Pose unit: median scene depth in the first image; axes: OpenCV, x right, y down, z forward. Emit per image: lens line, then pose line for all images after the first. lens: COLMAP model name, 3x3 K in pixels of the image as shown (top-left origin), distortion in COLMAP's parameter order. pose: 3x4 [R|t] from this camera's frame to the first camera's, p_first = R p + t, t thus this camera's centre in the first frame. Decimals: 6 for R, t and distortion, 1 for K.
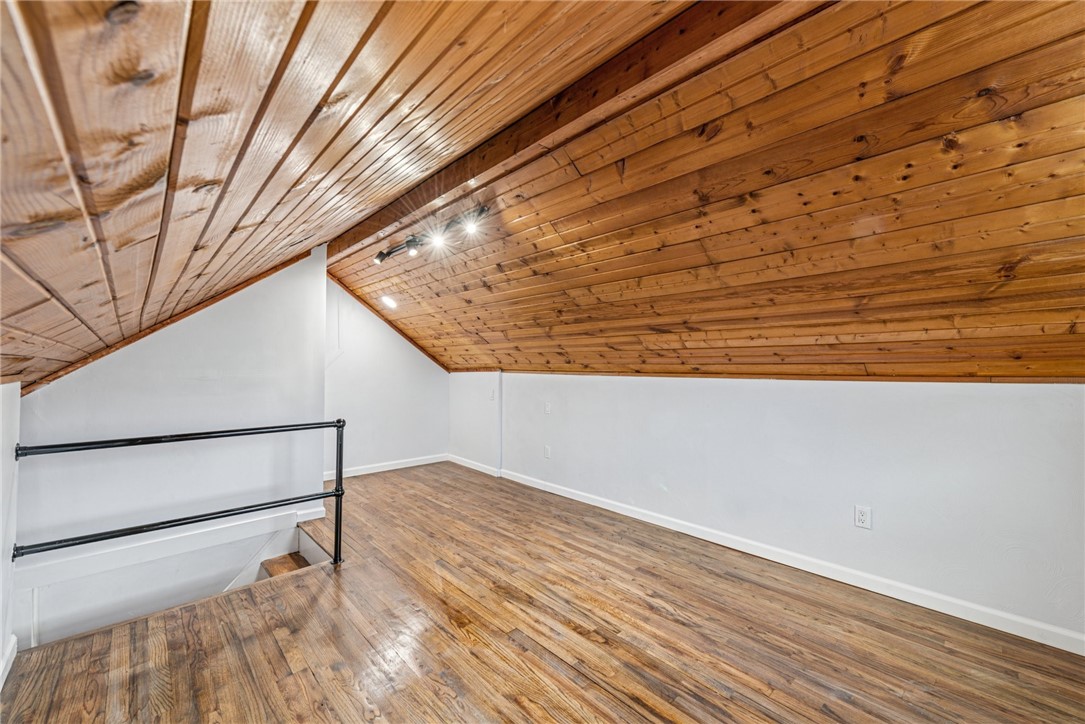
lens RADIAL K [[436.5, 0, 547.3], [0, 436.5, 370.9], [0, 0, 1]] dist [0.023505, -0.007278]
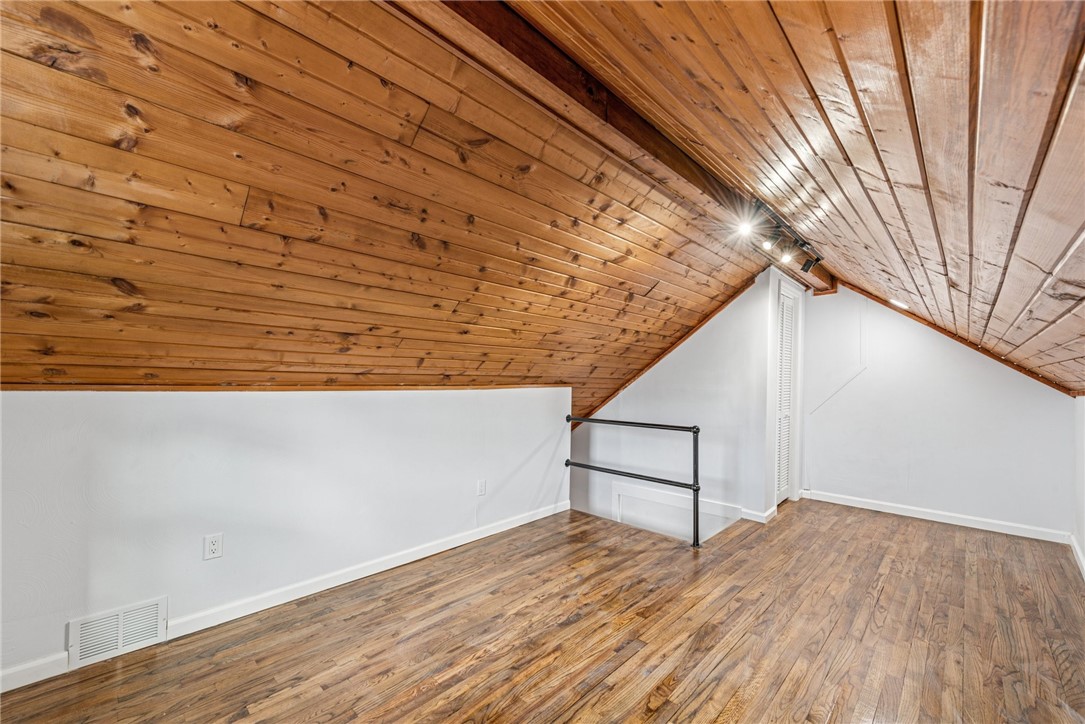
lens RADIAL K [[436.5, 0, 547.3], [0, 436.5, 370.9], [0, 0, 1]] dist [0.023505, -0.007278]
pose [[0.054705, -0.015994, -0.998374, 0.765982], [-0.020981, 0.999633, -0.017164, -0.011748], [0.998282, 0.021886, 0.054350, 0.579982]]
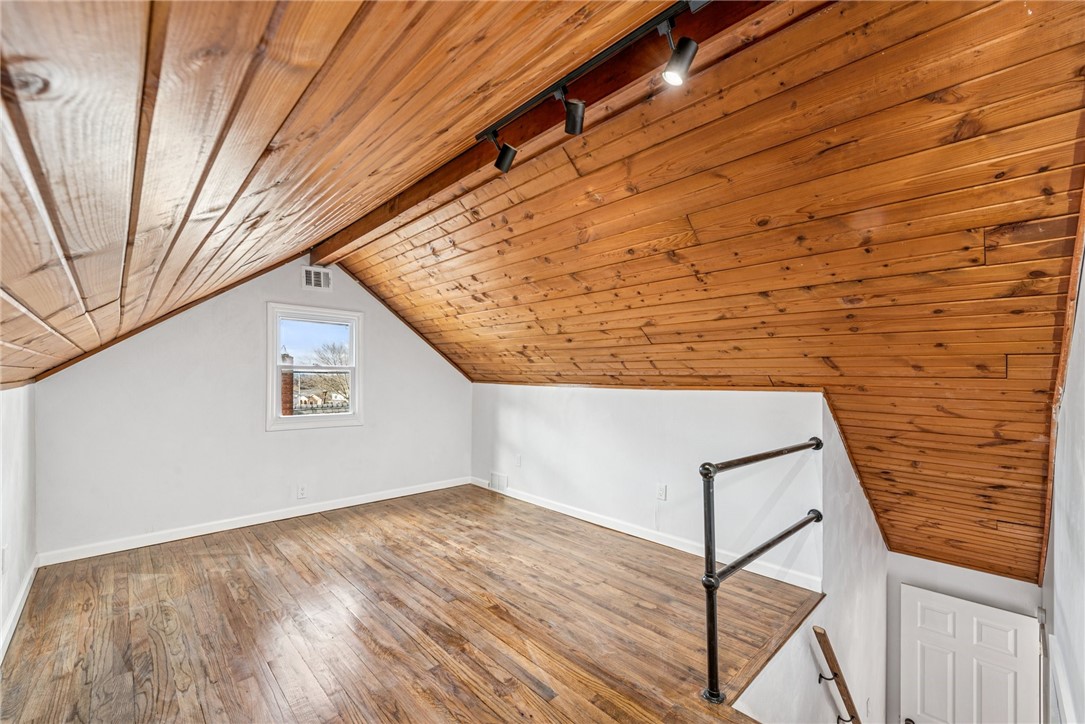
lens RADIAL K [[436.5, 0, 547.3], [0, 436.5, 370.9], [0, 0, 1]] dist [0.023505, -0.007278]
pose [[-0.999744, -0.011204, -0.019665, -0.249621], [-0.011020, 0.999895, -0.009429, -0.015840], [0.019768, -0.009210, -0.999762, 1.790222]]
